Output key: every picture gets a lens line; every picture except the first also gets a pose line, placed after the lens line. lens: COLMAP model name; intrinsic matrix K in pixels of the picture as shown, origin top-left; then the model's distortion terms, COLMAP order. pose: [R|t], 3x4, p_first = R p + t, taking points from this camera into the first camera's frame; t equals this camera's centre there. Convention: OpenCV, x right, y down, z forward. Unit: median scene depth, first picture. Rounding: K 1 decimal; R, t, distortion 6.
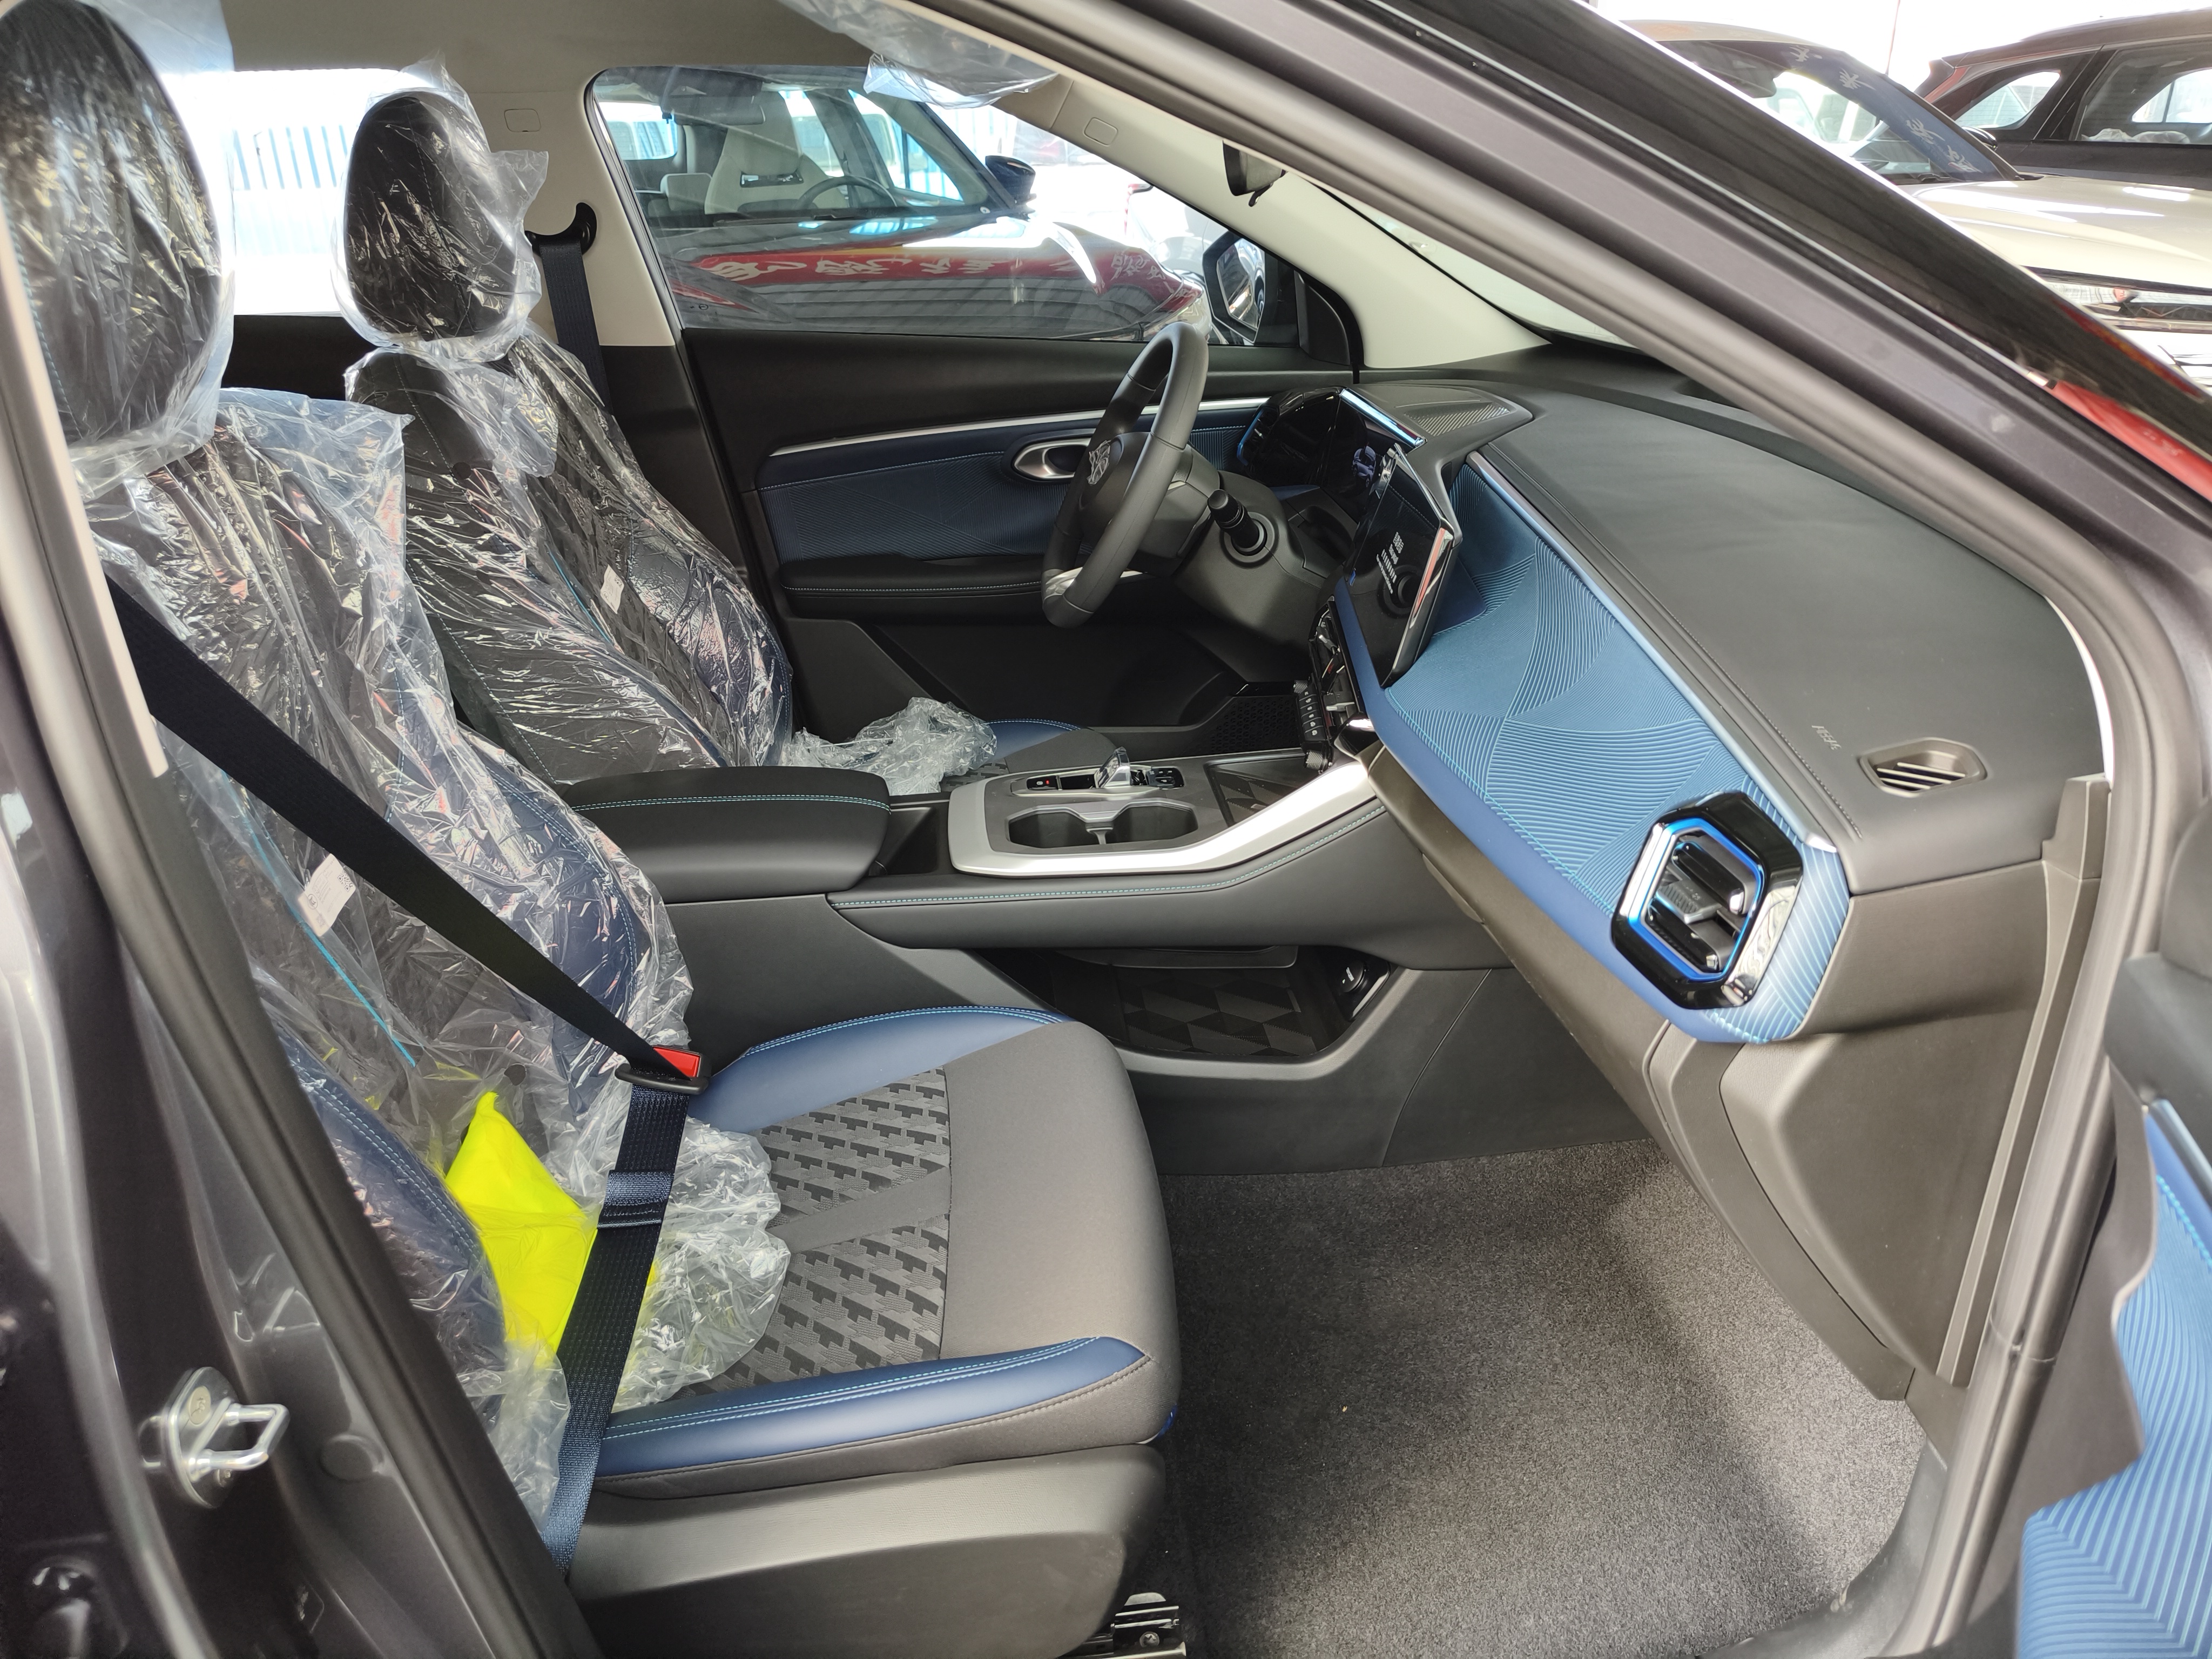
lens RADIAL K [[1516.7, 0, 1103.3], [0, 1516.7, 819.0], [0, 0, 1]] dist [0.035935, -0.034419]
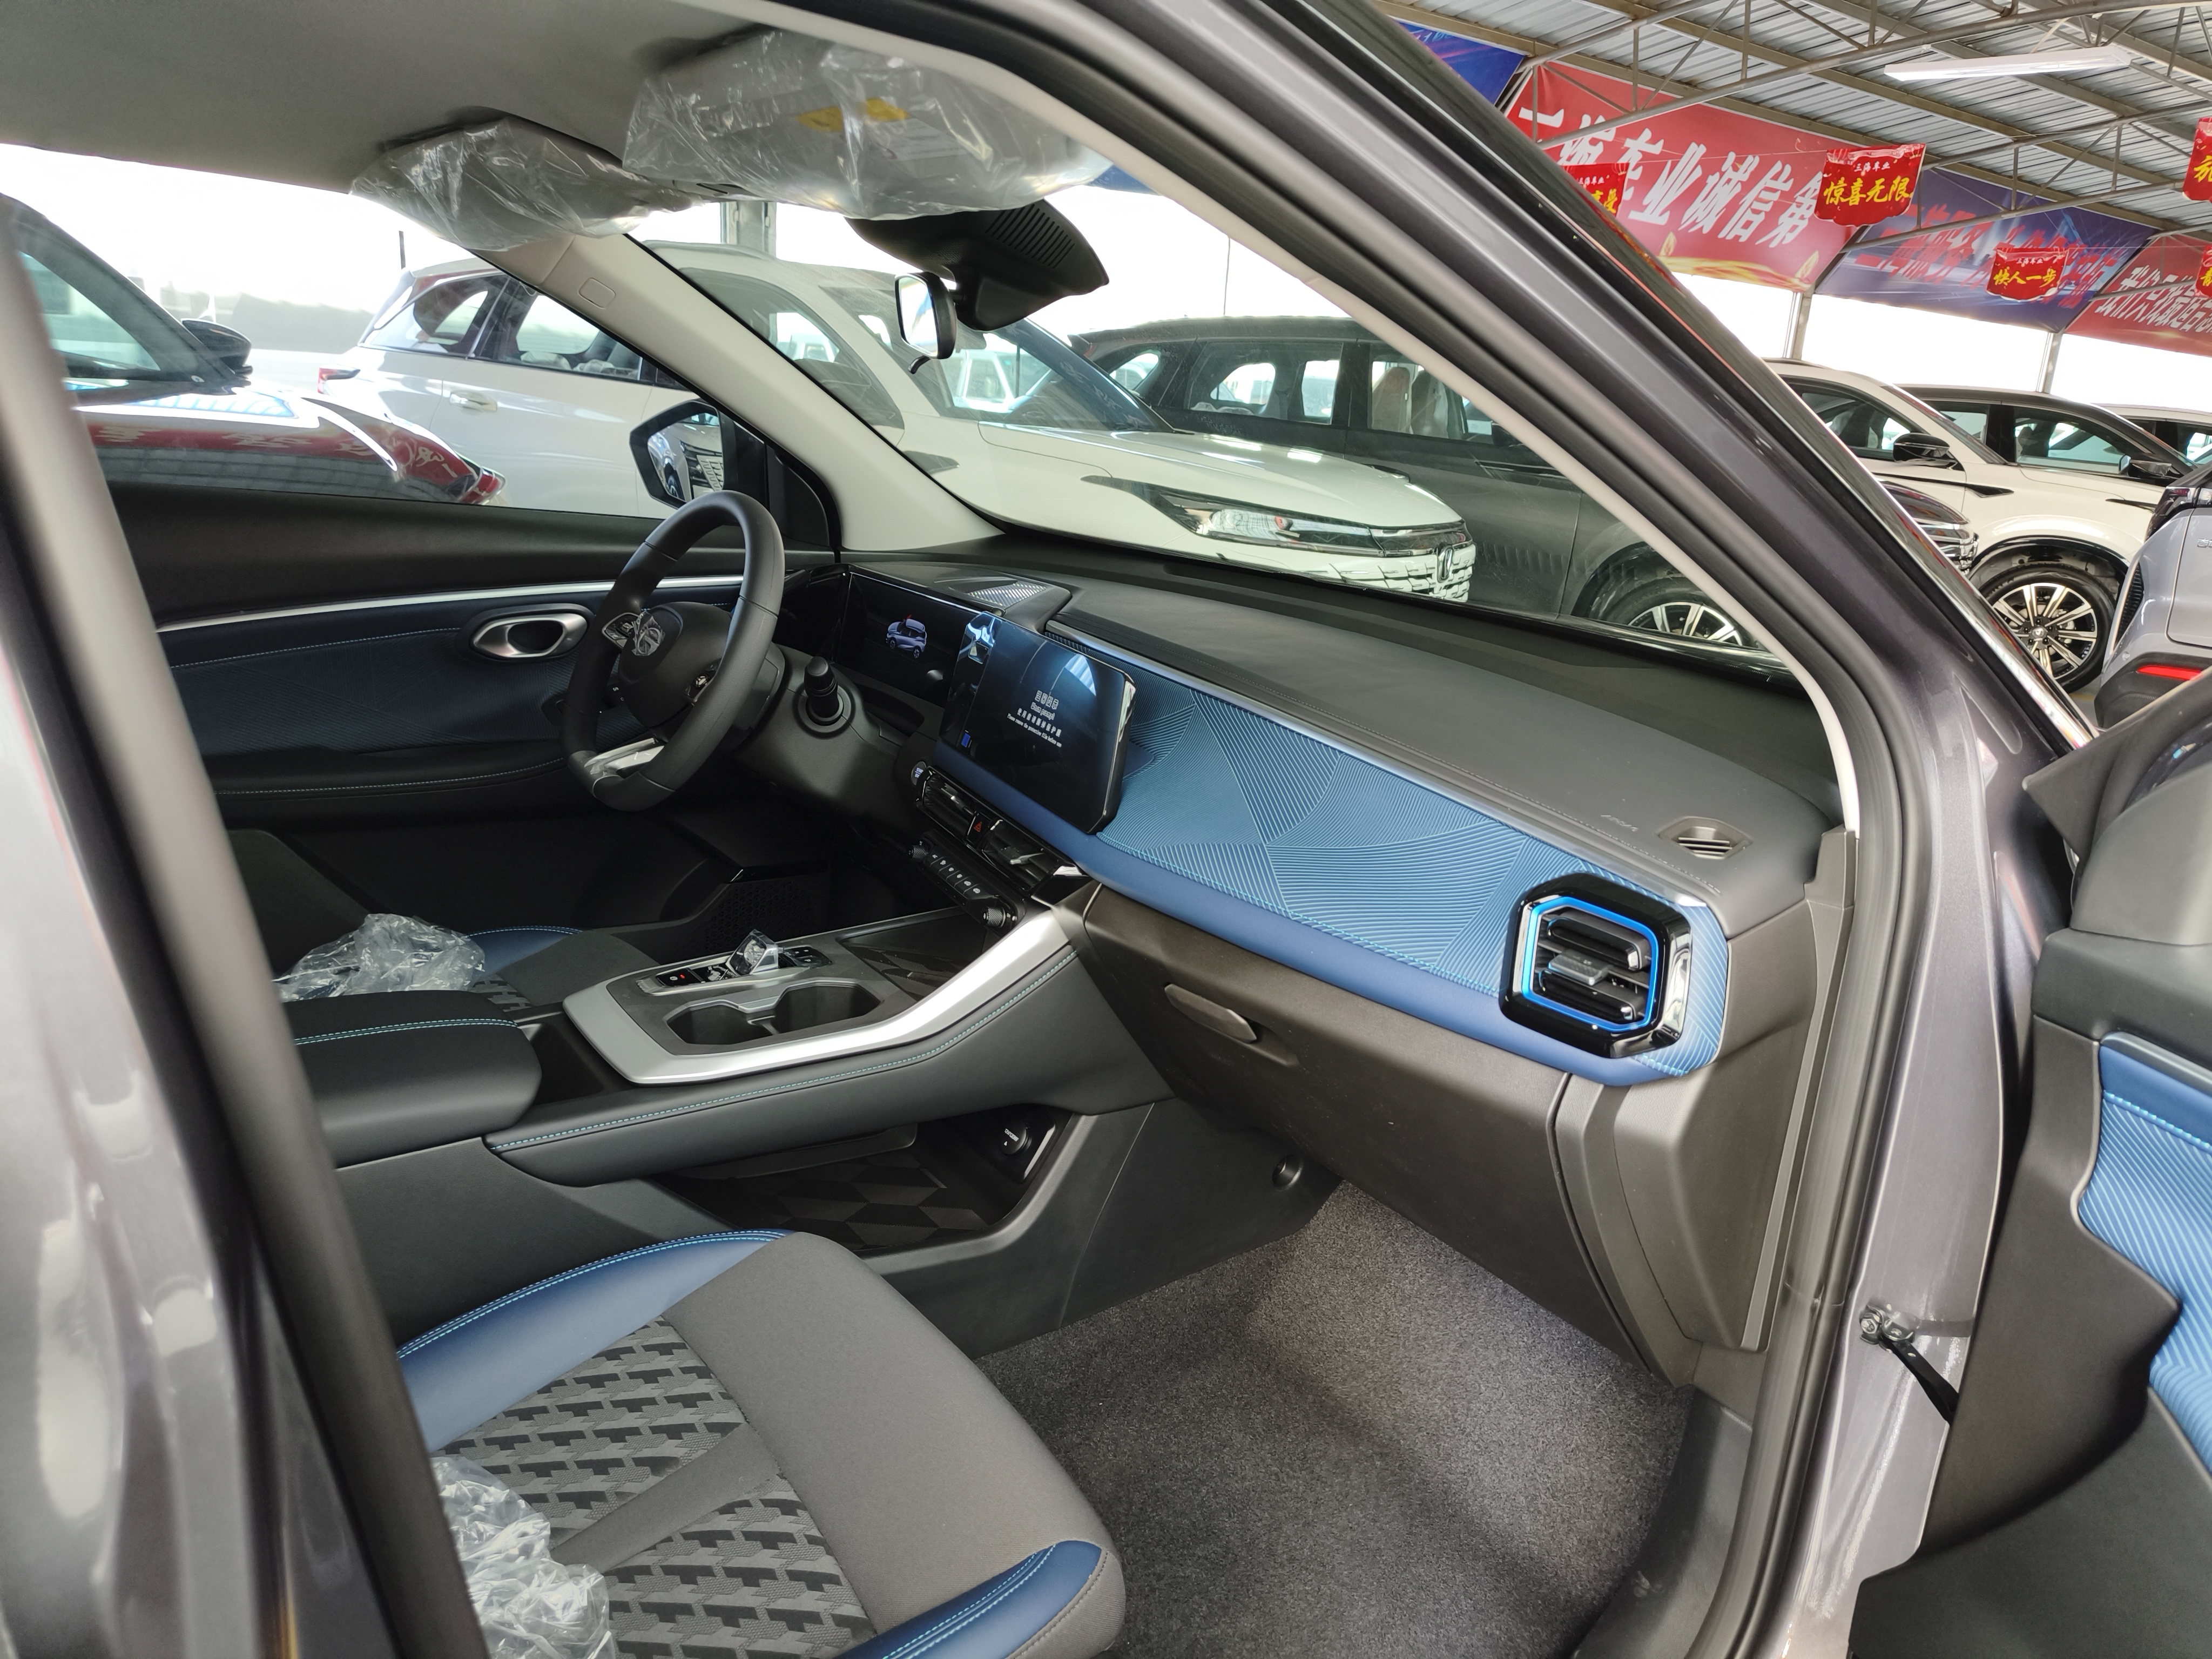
lens RADIAL K [[1516.7, 0, 1109.2], [0, 1516.7, 832.8], [0, 0, 1]] dist [0.035935, -0.034419]
pose [[0.854159, -0.065161, 0.515912, -0.296669], [0.130130, 0.987336, -0.090744, 0.006556], [-0.503466, 0.144645, 0.851821, 0.106364]]
